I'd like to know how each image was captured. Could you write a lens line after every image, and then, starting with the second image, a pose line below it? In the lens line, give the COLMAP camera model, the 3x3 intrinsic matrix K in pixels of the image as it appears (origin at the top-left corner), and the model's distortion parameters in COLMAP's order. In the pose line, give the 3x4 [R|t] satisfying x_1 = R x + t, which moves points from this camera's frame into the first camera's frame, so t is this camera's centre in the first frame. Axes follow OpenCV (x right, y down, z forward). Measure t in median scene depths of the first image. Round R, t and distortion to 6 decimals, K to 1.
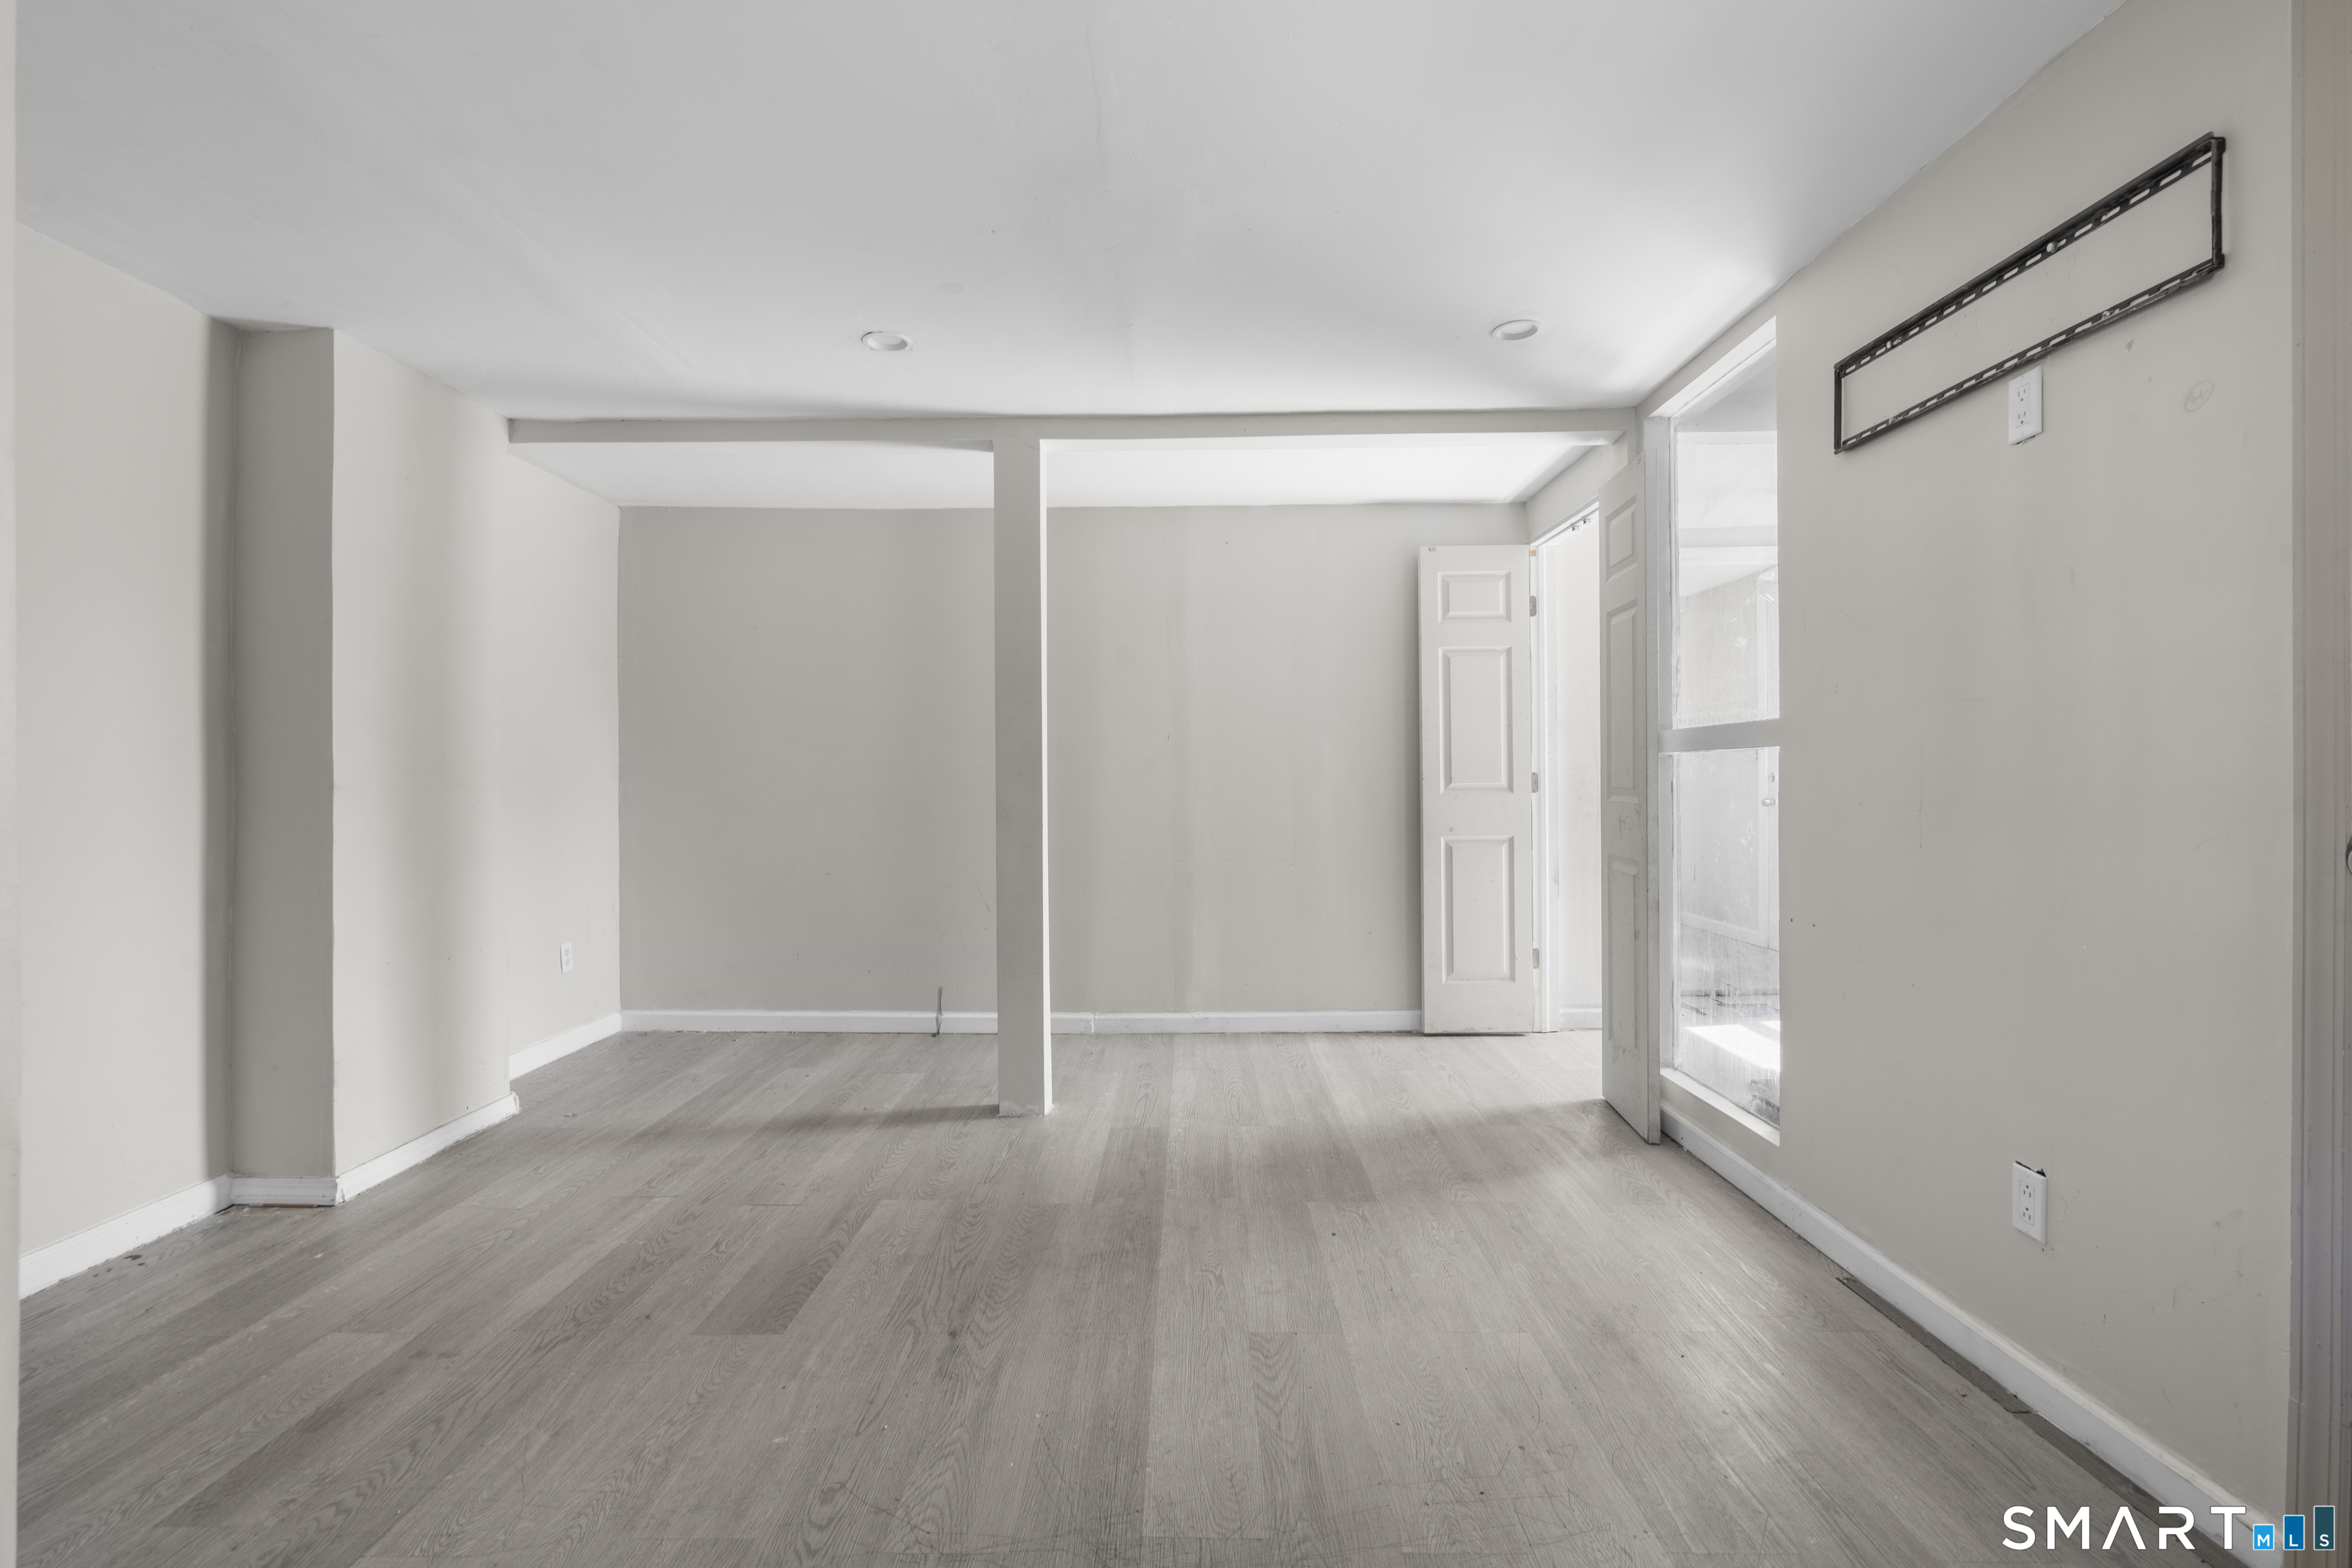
lens RADIAL K [[1059.8, 0, 1177.1], [0, 1059.8, 771.5], [0, 0, 1]] dist [-0.006032, 0.002538]
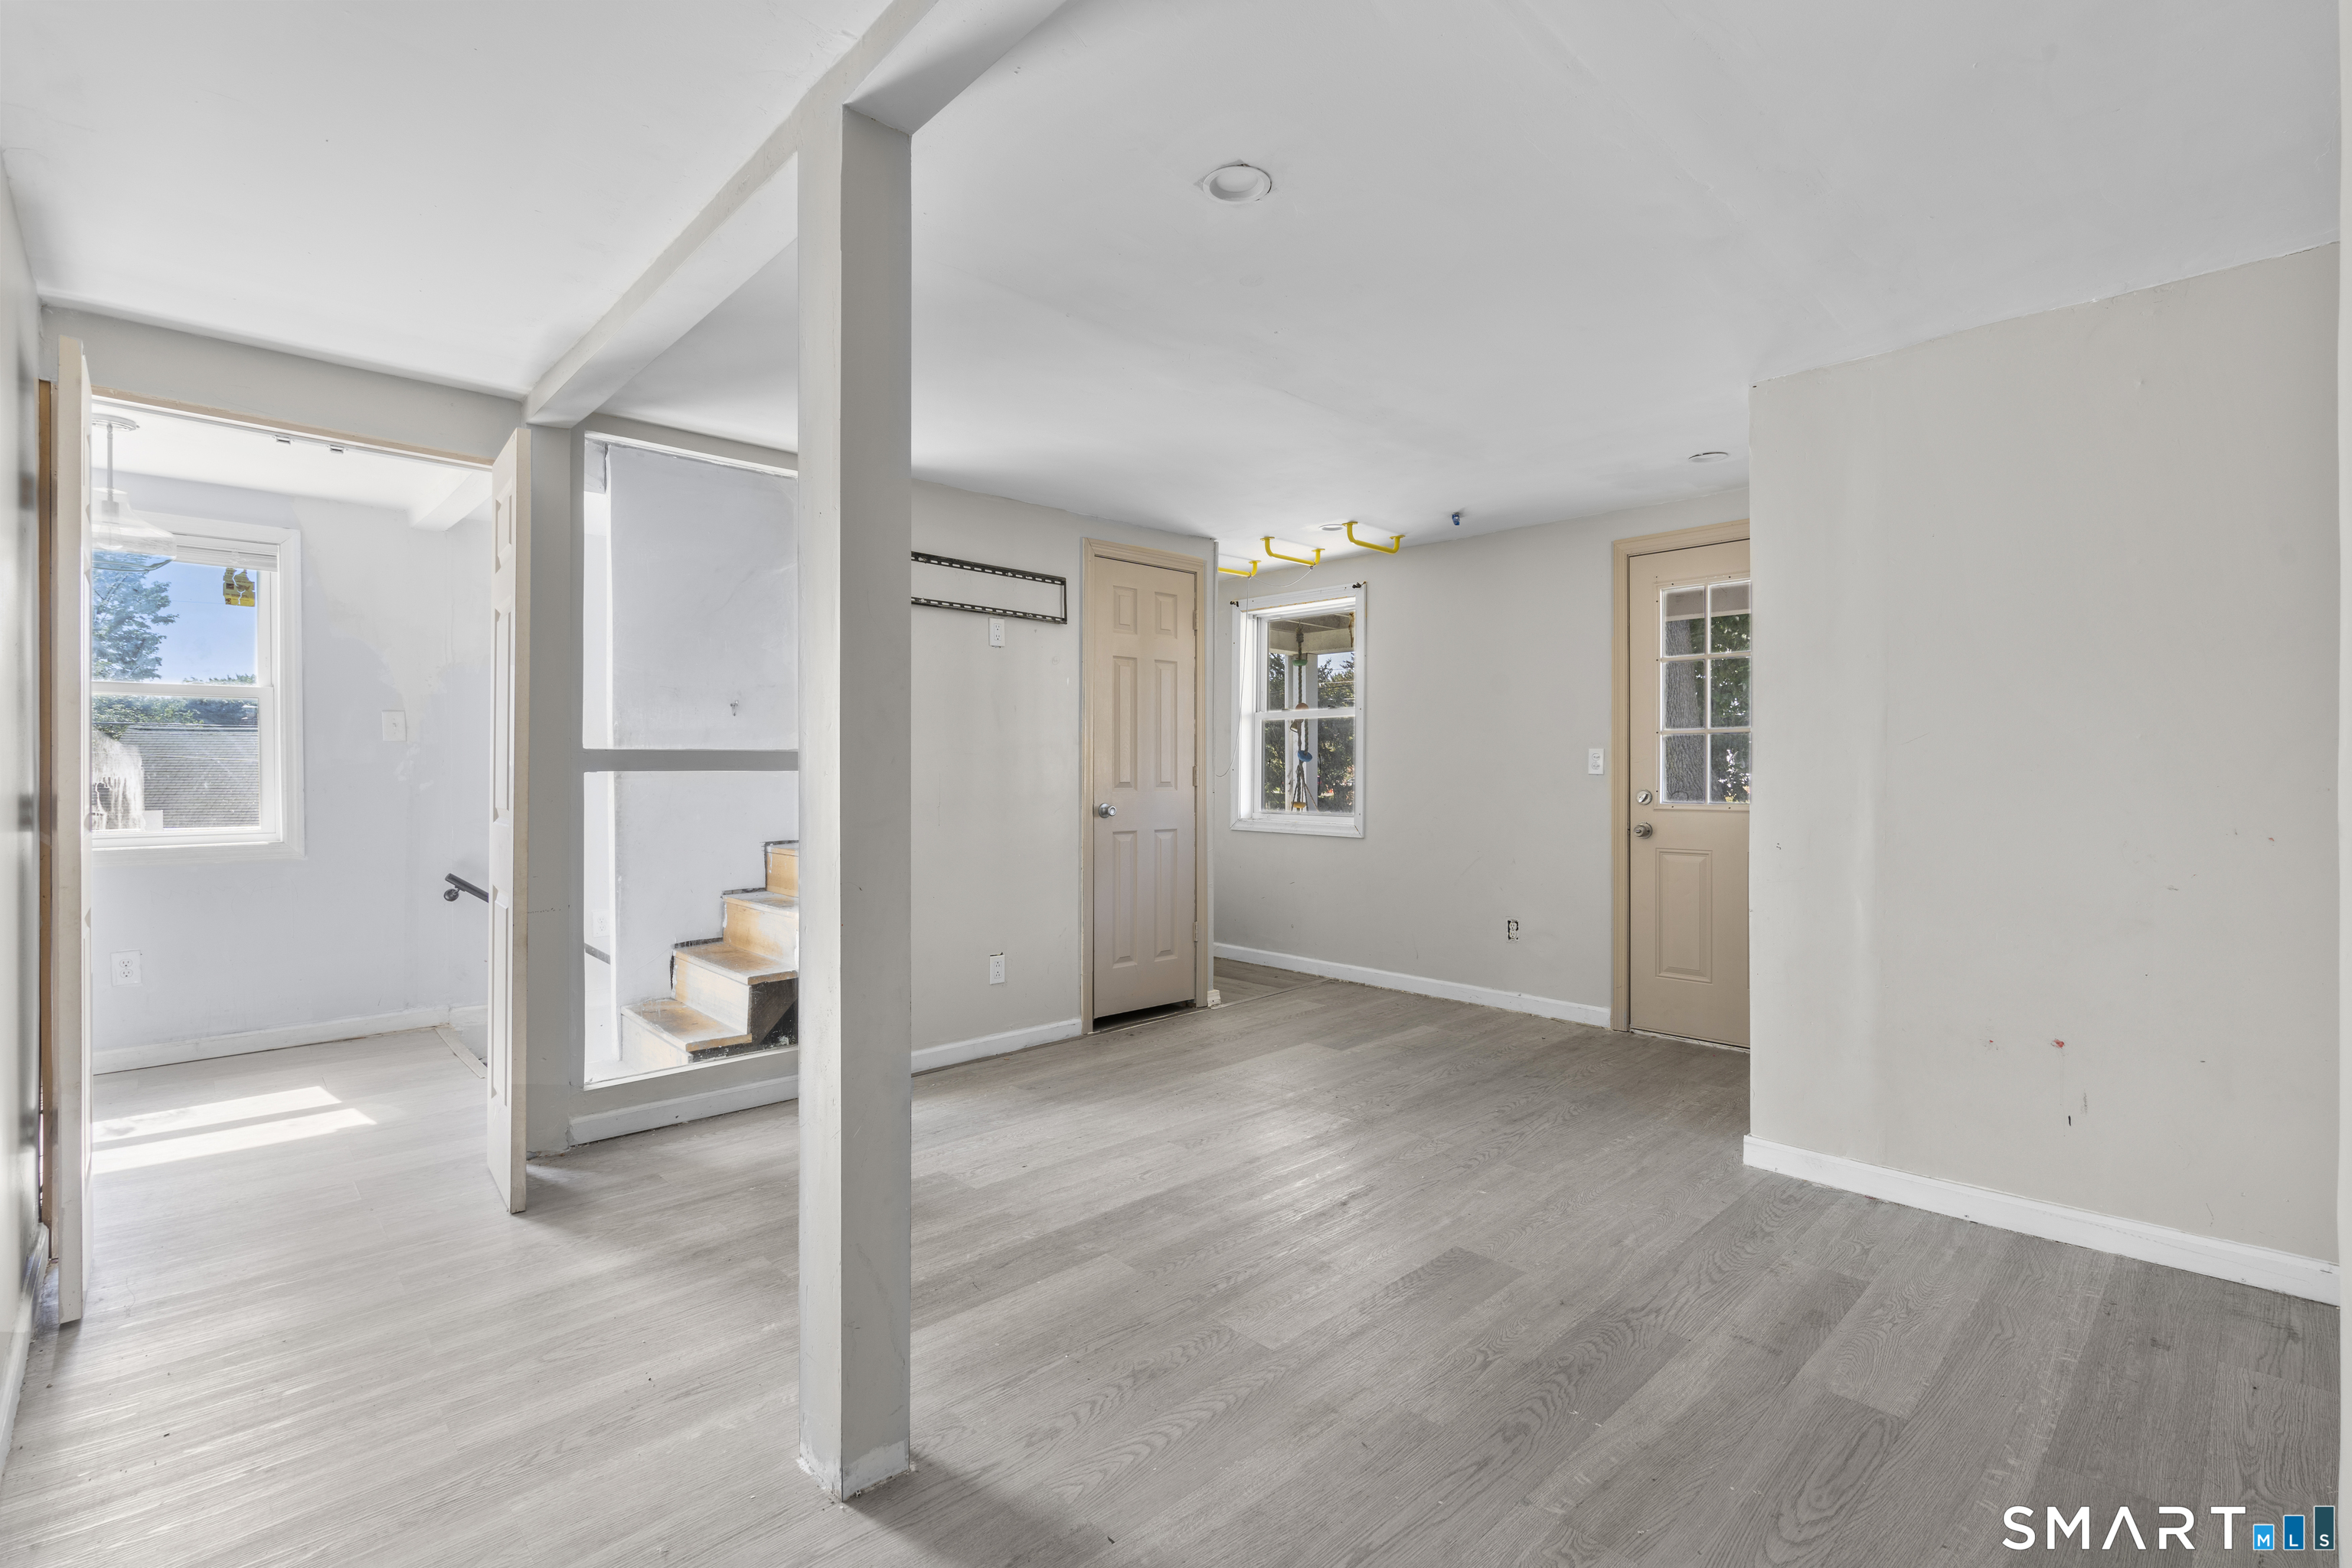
lens RADIAL K [[1059.8, 0, 1164.3], [0, 1059.8, 783.3], [0, 0, 1]] dist [-0.006032, 0.002538]
pose [[-0.693471, 0.002880, 0.720479, -1.036178], [0.003426, 0.999994, -0.000700, -0.005096], [-0.720477, 0.001983, -0.693476, 2.118053]]
